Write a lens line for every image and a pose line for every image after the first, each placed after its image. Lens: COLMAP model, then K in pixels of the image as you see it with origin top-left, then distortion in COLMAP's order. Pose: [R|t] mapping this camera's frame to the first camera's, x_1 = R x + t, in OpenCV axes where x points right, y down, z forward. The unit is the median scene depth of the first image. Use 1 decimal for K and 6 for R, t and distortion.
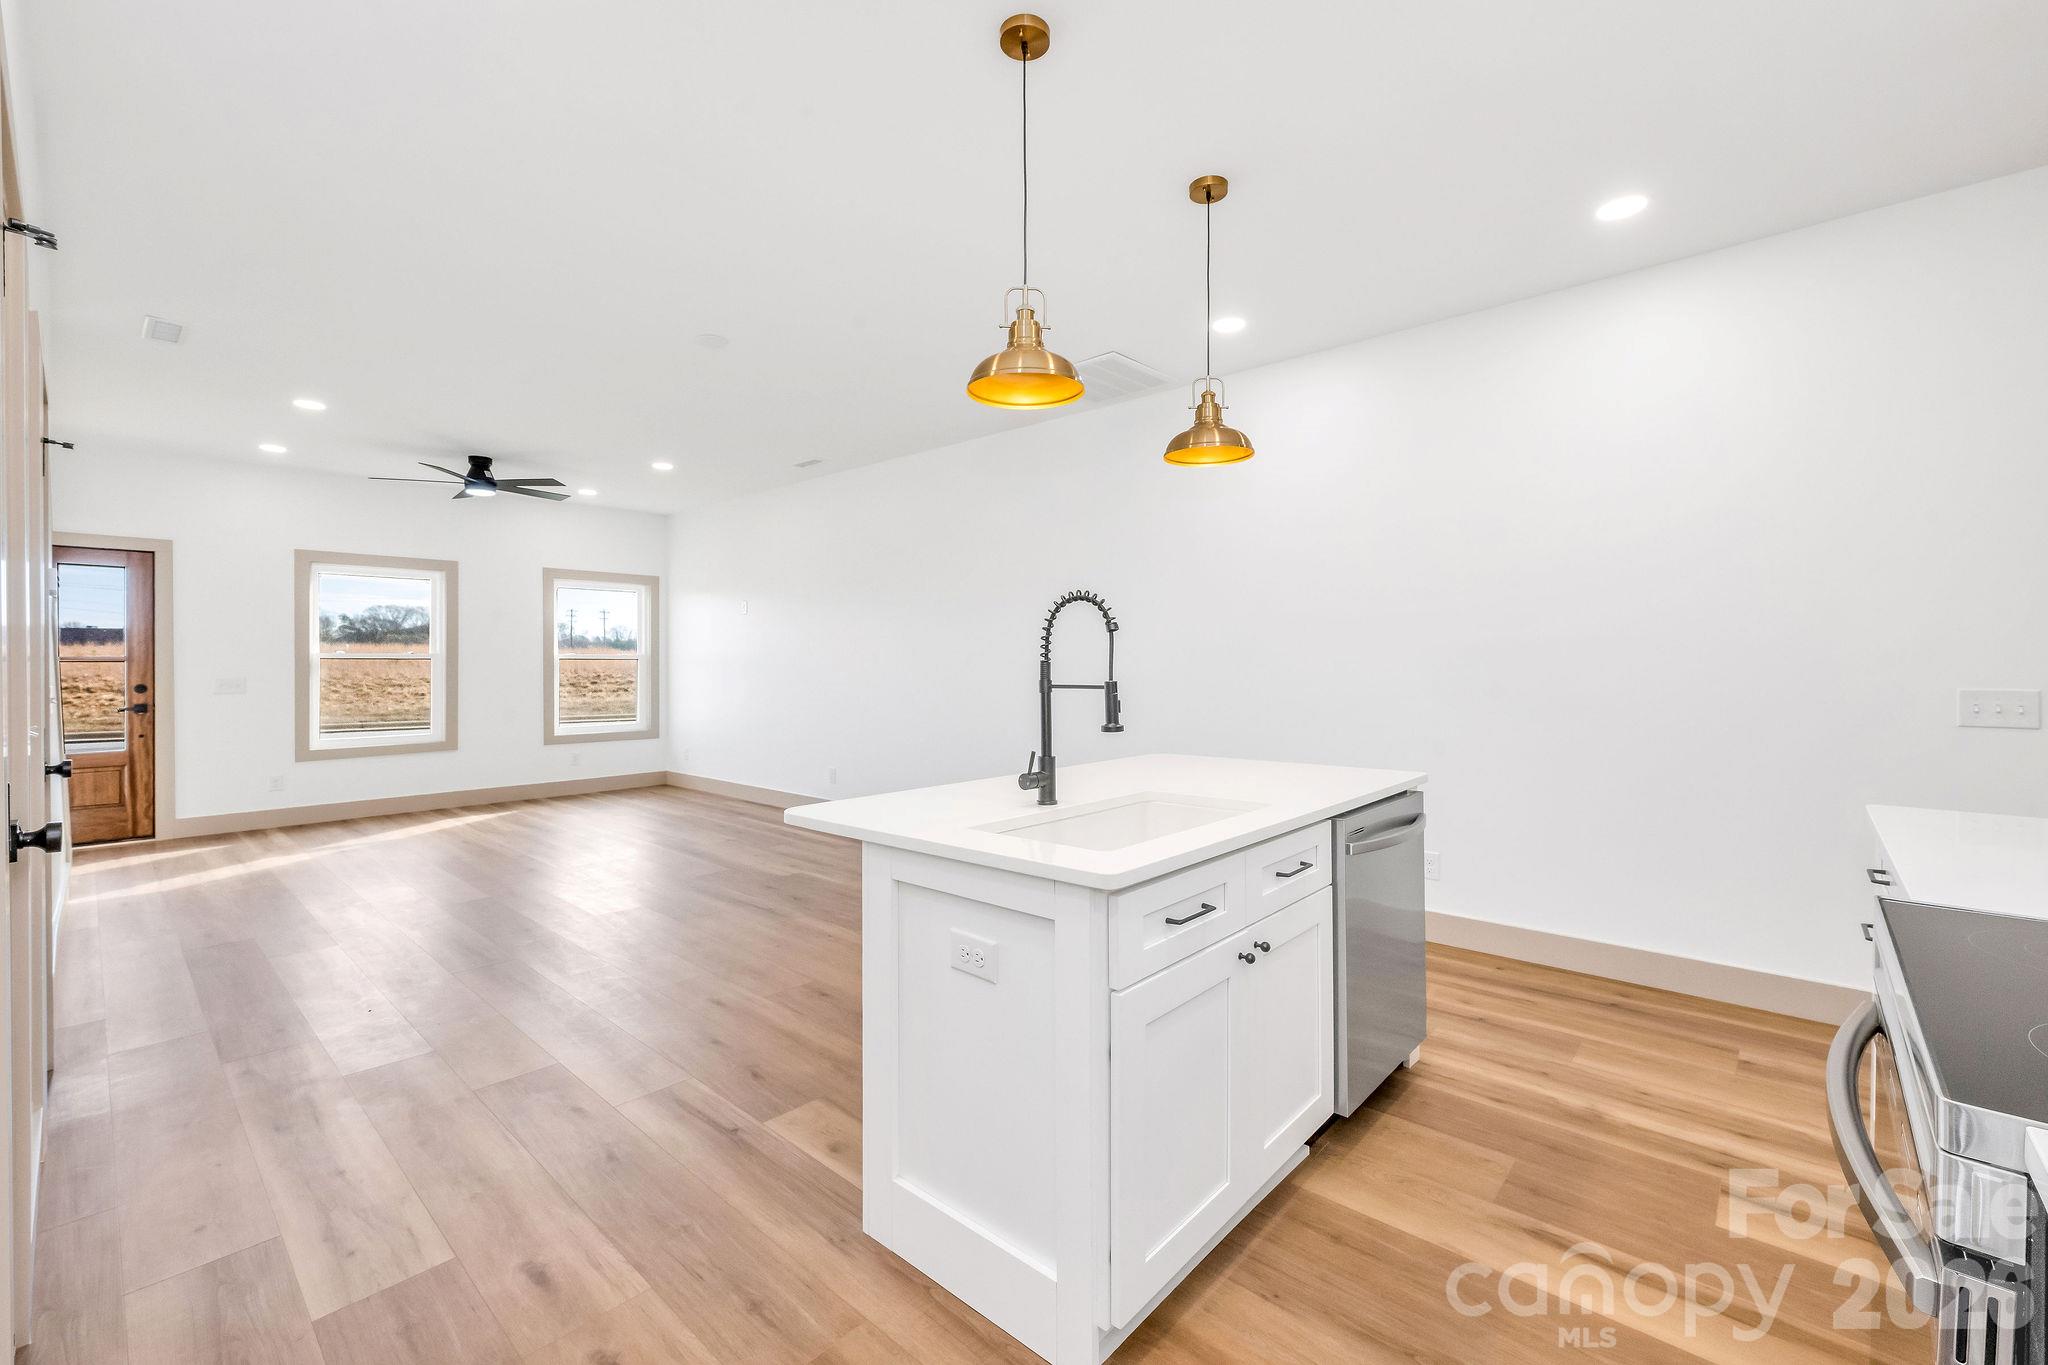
lens RADIAL K [[814.4, 0, 1026.5], [0, 814.4, 678.7], [0, 0, 1]] dist [0.005920, -0.000407]
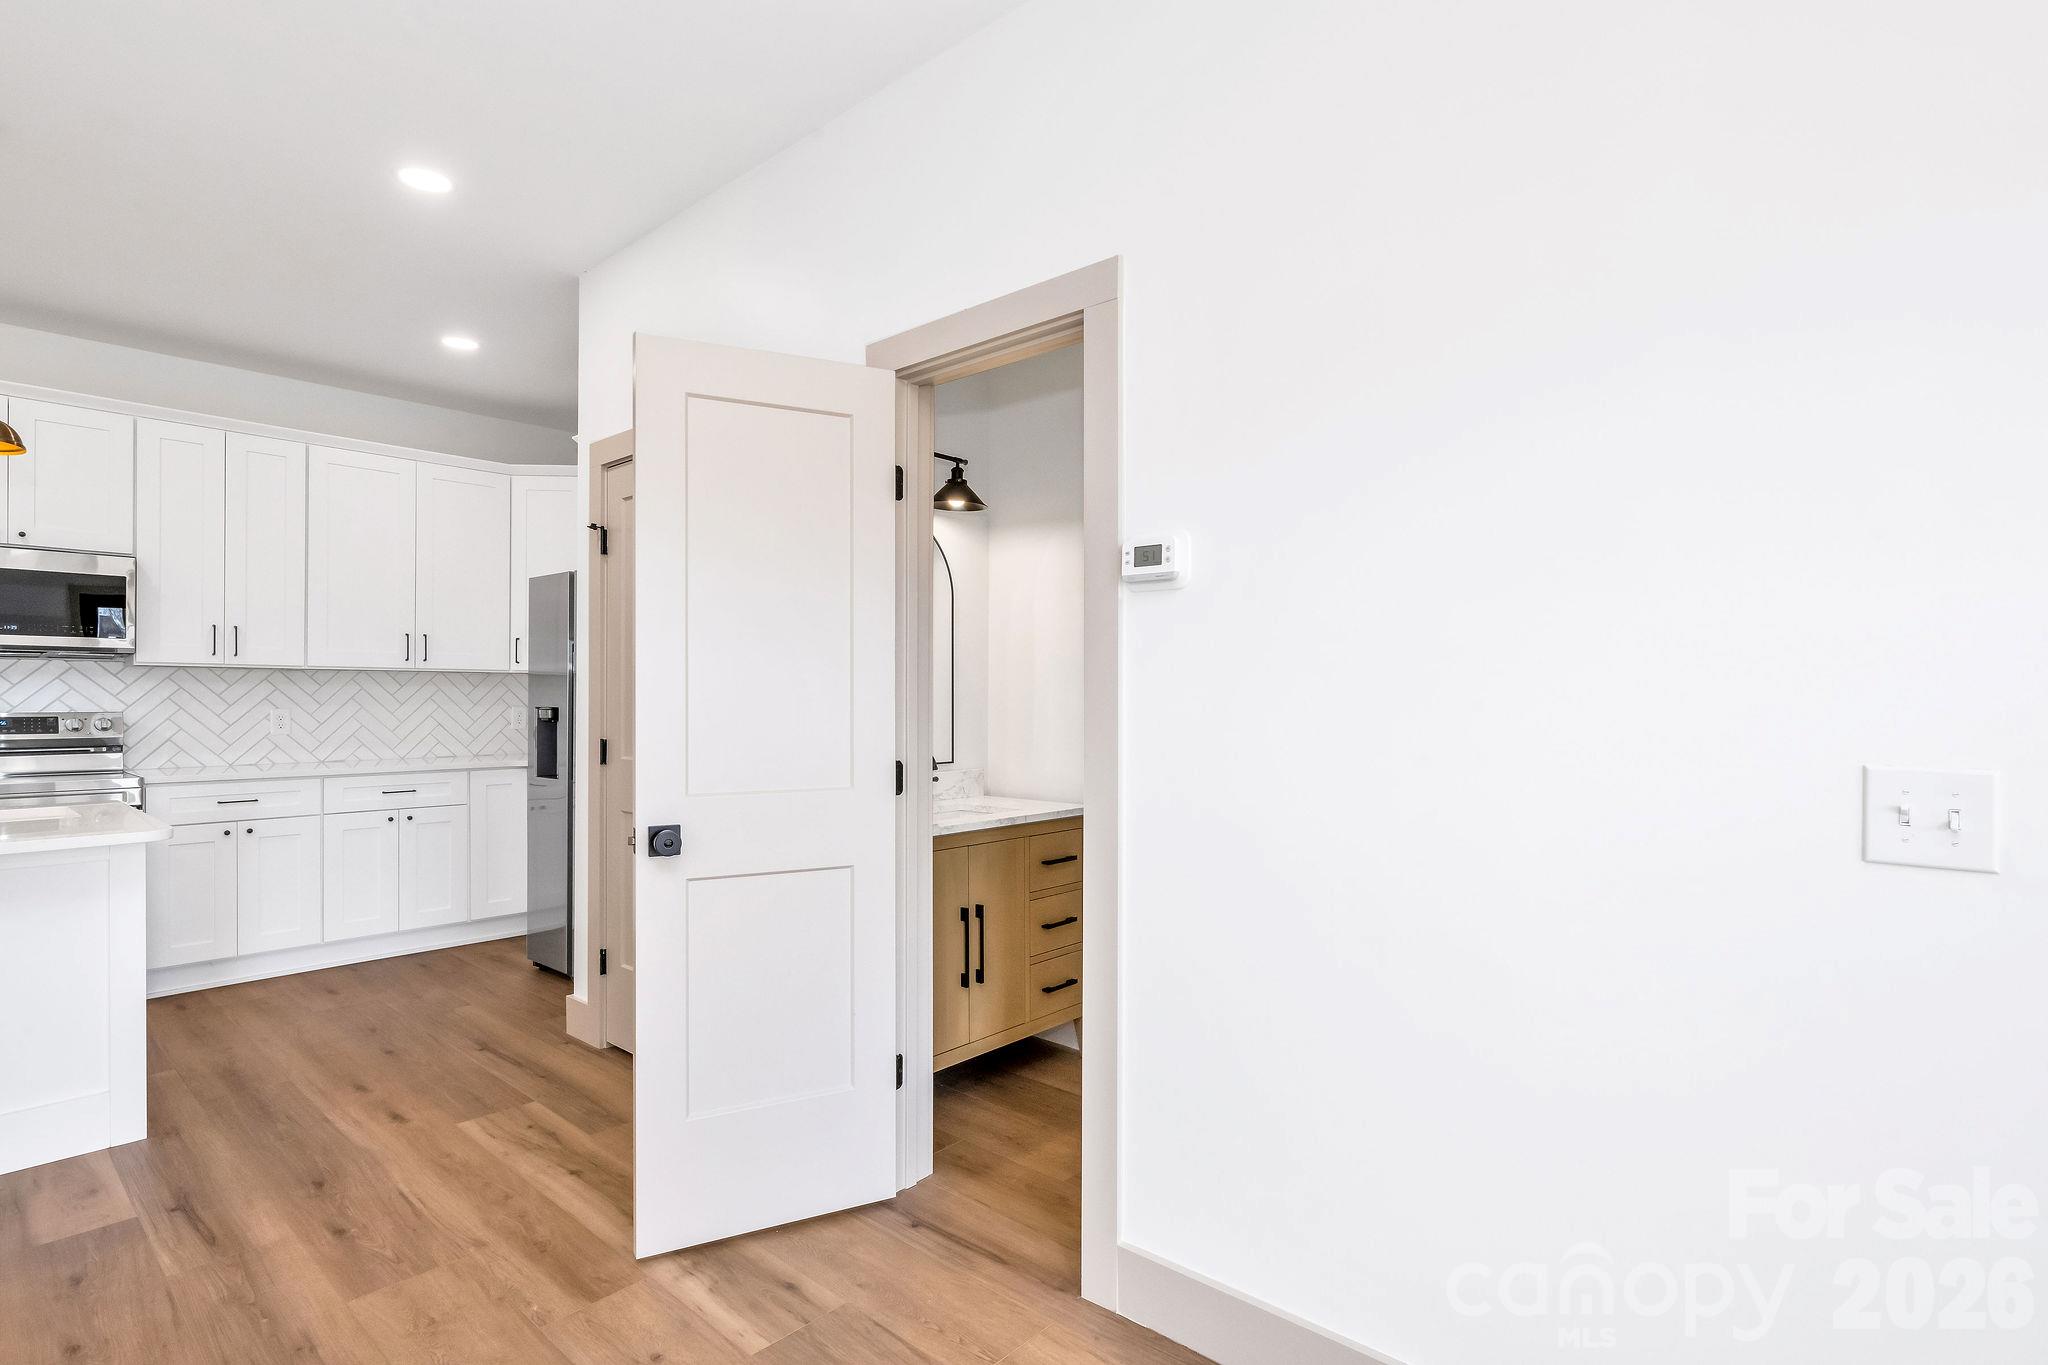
lens RADIAL K [[1005.6, 0, 1024.1], [0, 1005.6, 694.9], [0, 0, 1]] dist [-0.002017, -0.000318]
pose [[-0.999919, -0.001146, 0.012667, -0.477382], [-0.000904, 0.999818, 0.019065, -0.014879], [-0.012686, 0.019052, -0.999738, 0.759525]]
